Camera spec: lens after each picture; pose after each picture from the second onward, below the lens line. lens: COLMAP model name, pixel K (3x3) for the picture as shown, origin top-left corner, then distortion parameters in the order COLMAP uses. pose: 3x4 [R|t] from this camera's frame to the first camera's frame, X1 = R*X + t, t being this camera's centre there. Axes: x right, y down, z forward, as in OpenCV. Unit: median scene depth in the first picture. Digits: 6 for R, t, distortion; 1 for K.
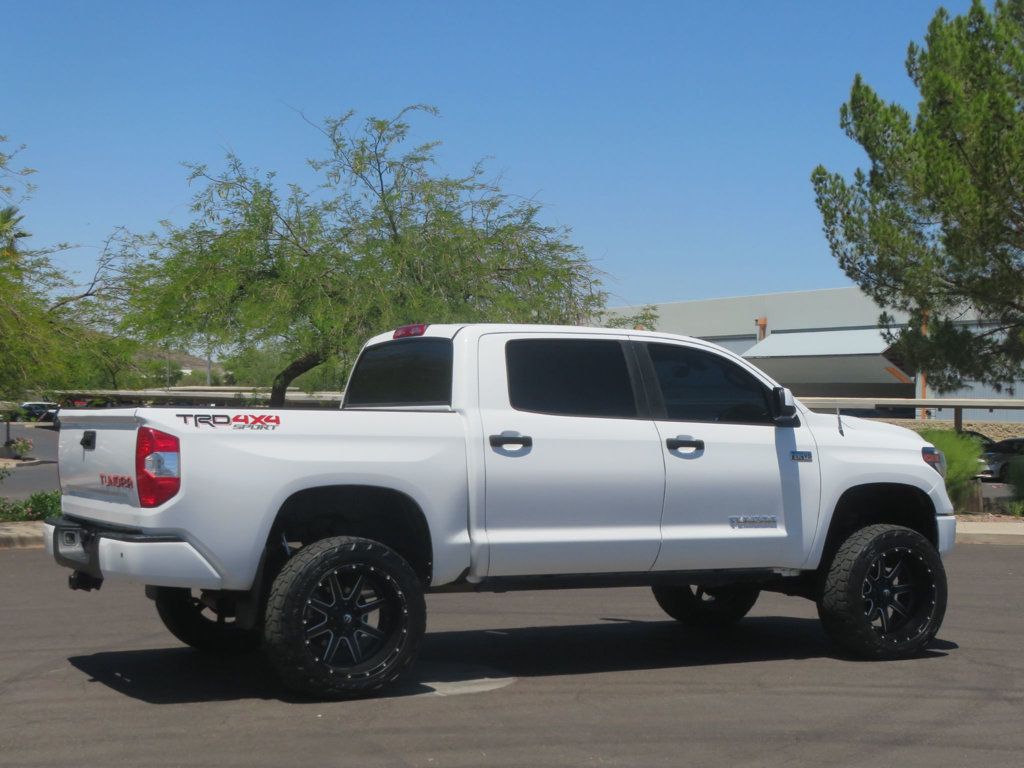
lens RADIAL K [[1690.2, 0, 512.0], [0, 1690.2, 384.0], [0, 0, 1]] dist [-0.008379, 0.071551]
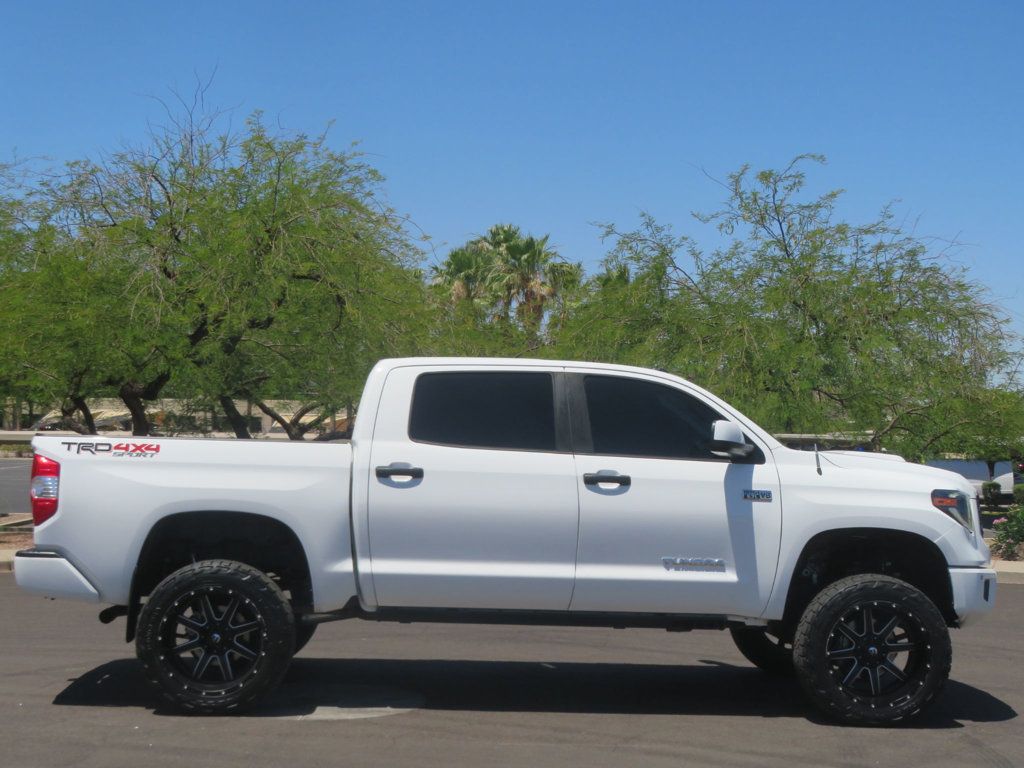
lens RADIAL K [[1548.7, 0, 512.0], [0, 1548.7, 384.0], [0, 0, 1]] dist [0.006942, 0.072113]
pose [[0.900869, -0.009850, -0.433978, 0.421927], [-0.003863, 0.999521, -0.030705, 0.008331], [0.434073, 0.029338, 0.900400, 0.178847]]
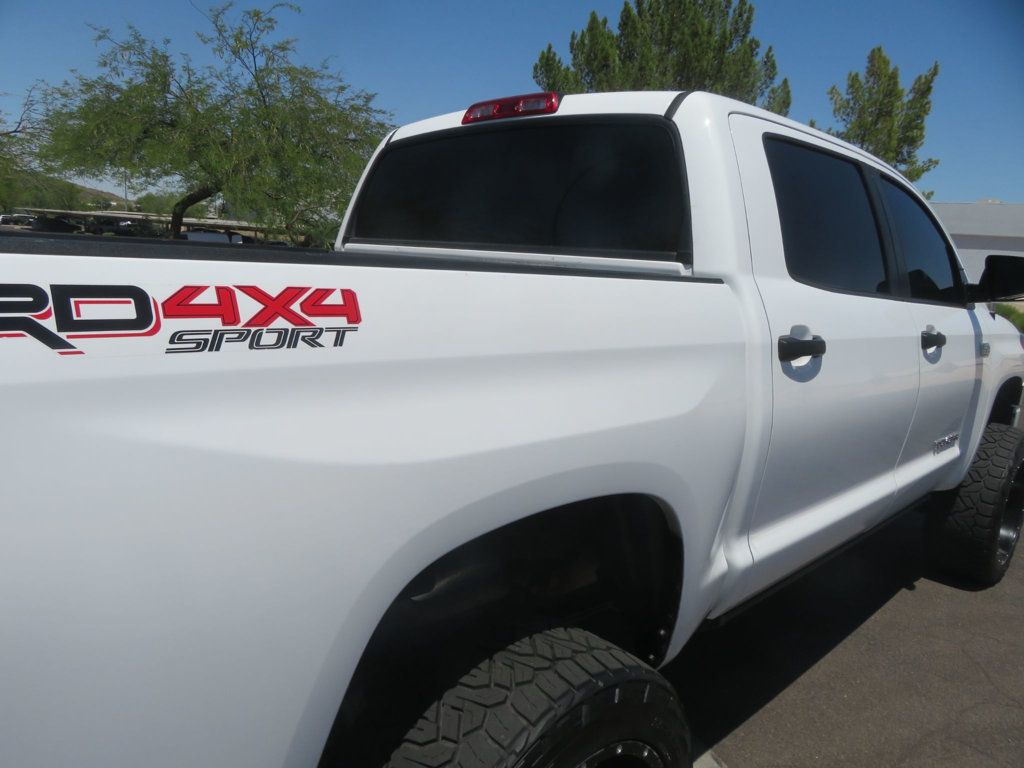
lens RADIAL K [[733.9, 0, 521.3], [0, 733.9, 386.8], [0, 0, 1]] dist [-0.010811, 0.003355]
pose [[0.951630, -0.005388, 0.307200, -0.127233], [-0.059681, 0.977561, 0.202022, 0.007772], [-0.301395, -0.210584, 0.929954, 0.757467]]
